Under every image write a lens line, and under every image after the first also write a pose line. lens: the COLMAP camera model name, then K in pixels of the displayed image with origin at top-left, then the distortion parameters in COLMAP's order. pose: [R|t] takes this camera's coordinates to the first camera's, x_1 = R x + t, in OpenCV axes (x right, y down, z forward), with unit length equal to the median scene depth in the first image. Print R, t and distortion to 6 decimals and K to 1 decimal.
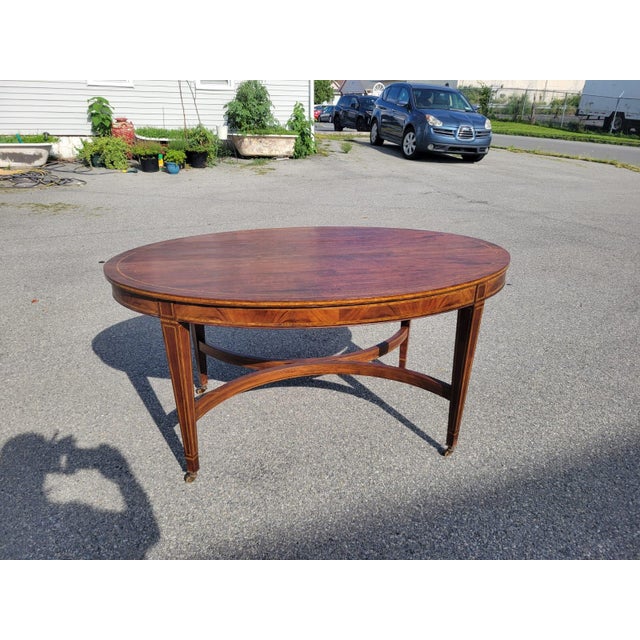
lens RADIAL K [[478.8, 0, 317.1], [0, 478.8, 330.5], [0, 0, 1]] dist [0.040780, -0.031236]
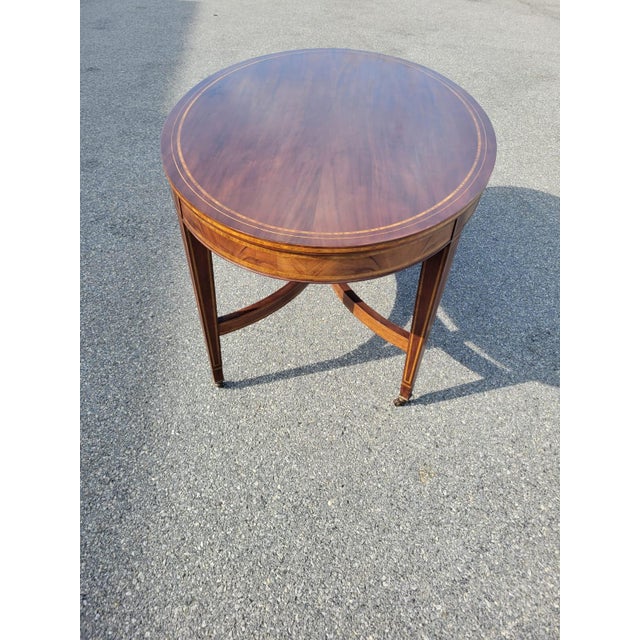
lens RADIAL K [[483.0, 0, 325.8], [0, 483.0, 317.3], [0, 0, 1]] dist [0.018407, -0.002551]
pose [[-0.231176, 0.637422, -0.735017, 0.623184], [-0.444183, 0.603002, 0.662639, -0.369268], [0.865598, 0.479668, 0.143732, 0.787635]]
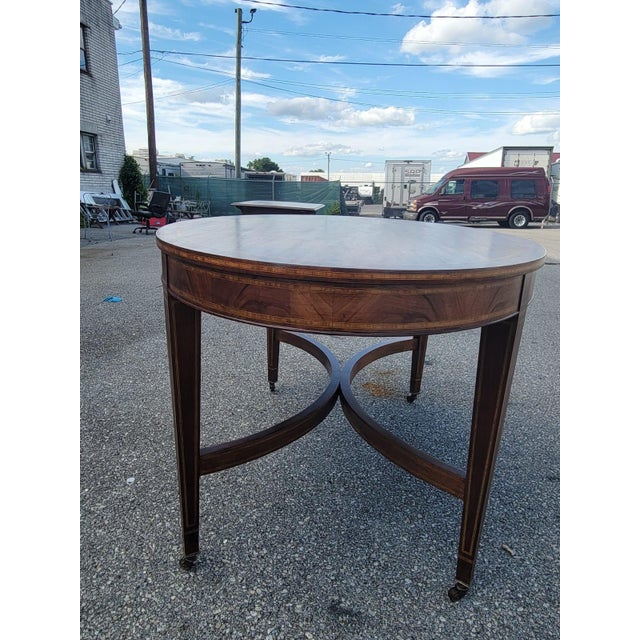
lens RADIAL K [[462.0, 0, 320.0], [0, 462.0, 320.0], [0, 0, 1]] dist [0.001776, 0.000955]
pose [[-0.241374, 0.241760, -0.939836, 0.556042], [-0.444954, 0.833098, 0.328578, -0.196979], [0.862412, 0.497494, -0.093516, 0.834138]]
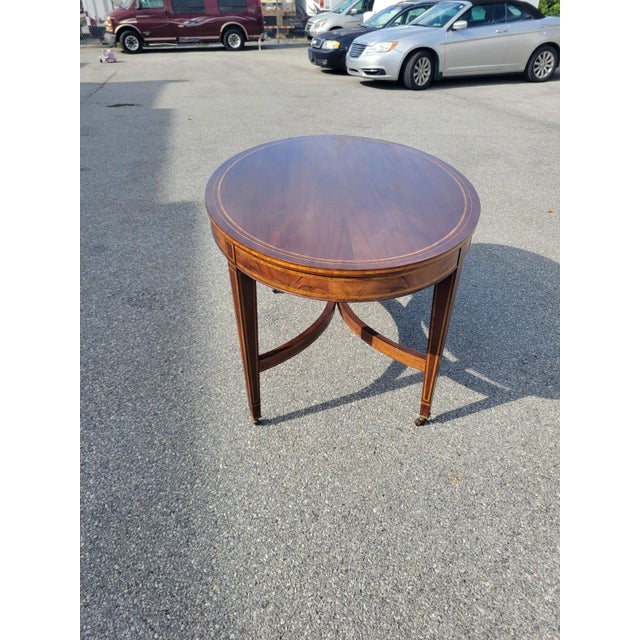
lens RADIAL K [[484.7, 0, 331.2], [0, 484.7, 329.9], [0, 0, 1]] dist [0.012488, 0.002168]
pose [[-0.124276, 0.540908, -0.831850, 0.747699], [-0.429597, 0.726370, 0.536501, -0.348508], [0.894428, 0.424034, 0.142102, 0.738278]]
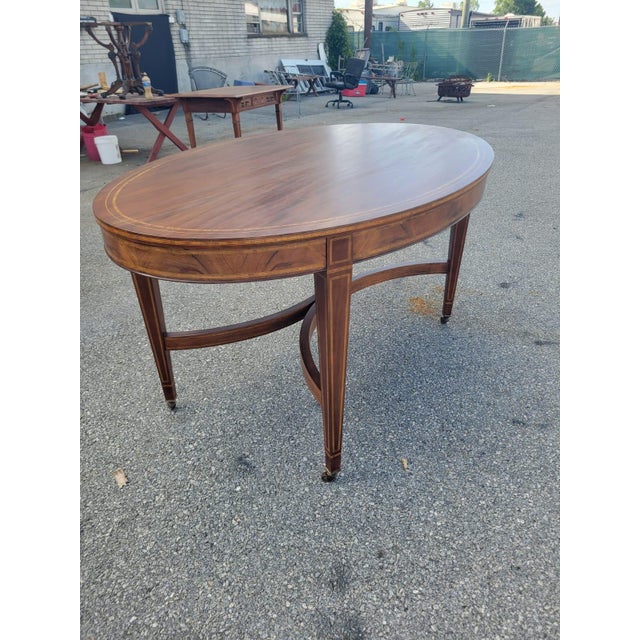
lens RADIAL K [[484.7, 0, 331.2], [0, 484.7, 329.9], [0, 0, 1]] dist [0.012488, 0.002168]
pose [[-0.634953, 0.401517, -0.660014, 0.491020], [-0.315233, 0.645318, 0.695840, -0.411670], [0.705311, 0.649884, -0.283175, 1.079310]]
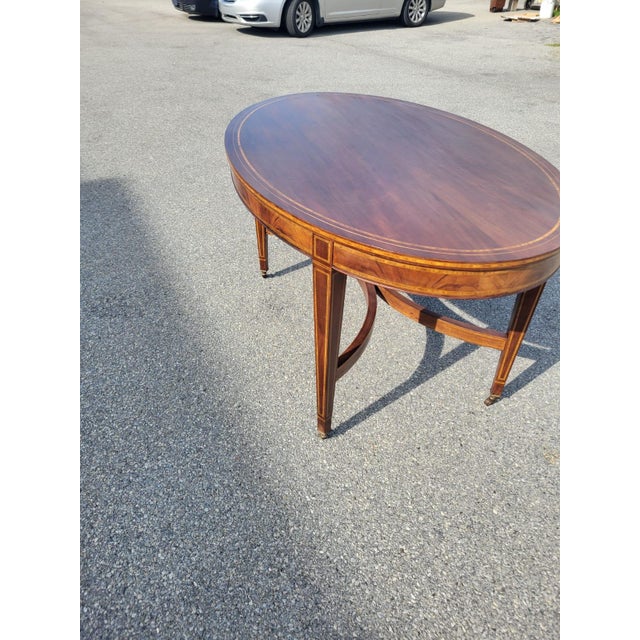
lens RADIAL K [[479.5, 0, 326.2], [0, 479.5, 317.7], [0, 0, 1]] dist [0.035092, -0.028006]
pose [[0.136821, 0.594091, -0.792676, 0.635520], [-0.438687, 0.753795, 0.489231, -0.232790], [0.888163, 0.280800, 0.363755, 0.526552]]
